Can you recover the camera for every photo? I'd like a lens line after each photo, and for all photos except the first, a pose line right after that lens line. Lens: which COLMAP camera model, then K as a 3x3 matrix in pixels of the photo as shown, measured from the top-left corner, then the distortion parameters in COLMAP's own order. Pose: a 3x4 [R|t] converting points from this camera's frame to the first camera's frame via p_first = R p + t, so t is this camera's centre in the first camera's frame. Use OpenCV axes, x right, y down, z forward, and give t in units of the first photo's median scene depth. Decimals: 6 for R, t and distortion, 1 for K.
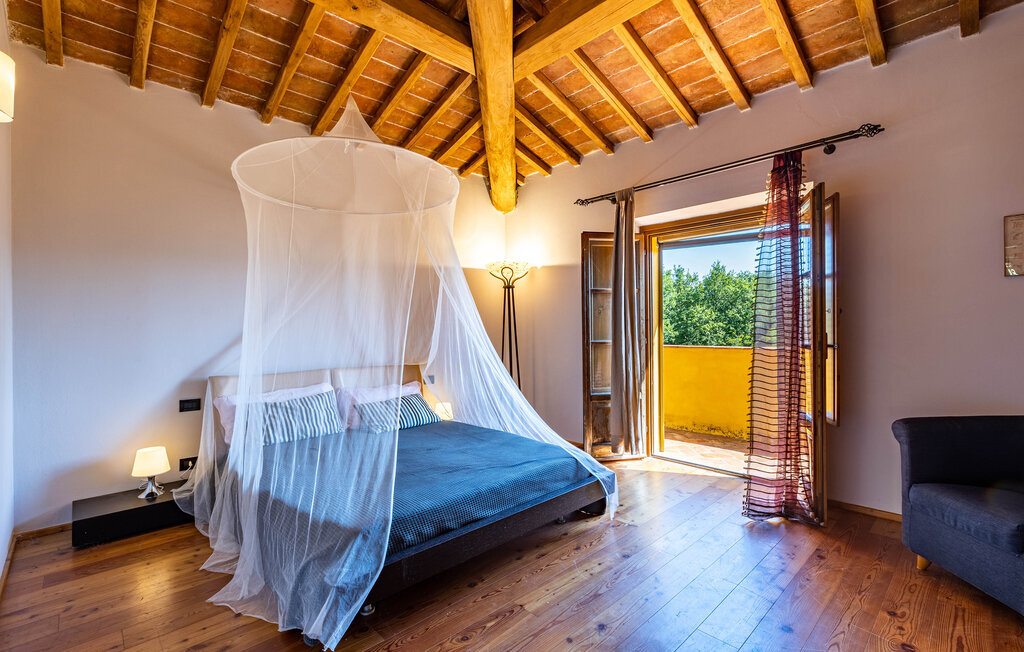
lens RADIAL K [[458.7, 0, 510.3], [0, 458.7, 323.3], [0, 0, 1]] dist [-0.005990, 0.001531]
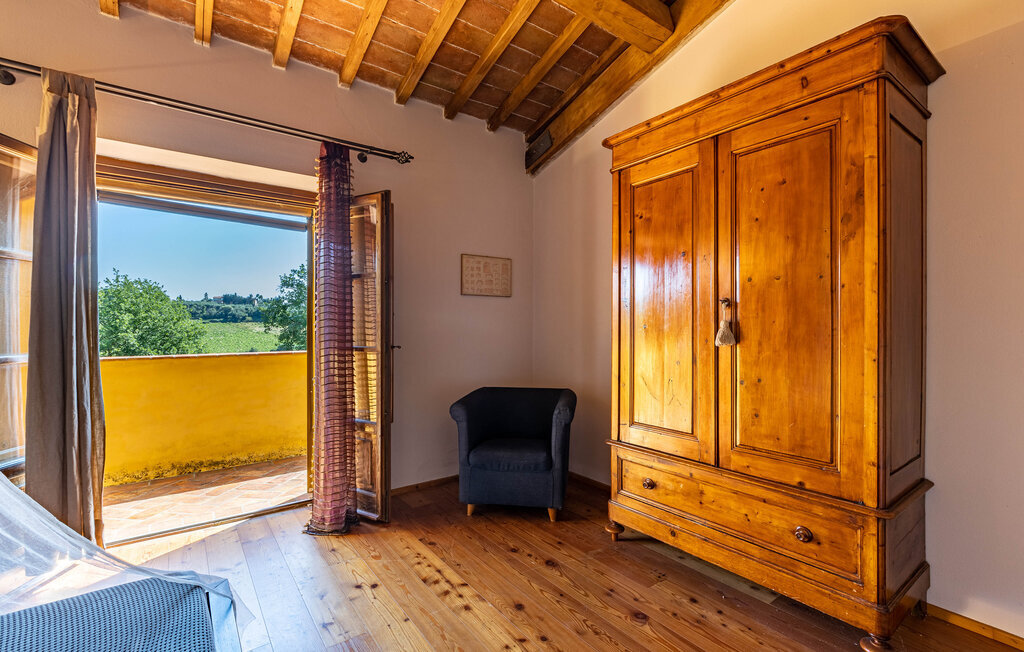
lens RADIAL K [[458.7, 0, 512.0], [0, 458.7, 324.1], [0, 0, 1]] dist [-0.005990, 0.001531]
pose [[0.099155, 0.010181, 0.995020, -0.302079], [-0.009377, 0.999913, -0.009297, 0.002519], [-0.995028, -0.008409, 0.099241, 0.566112]]
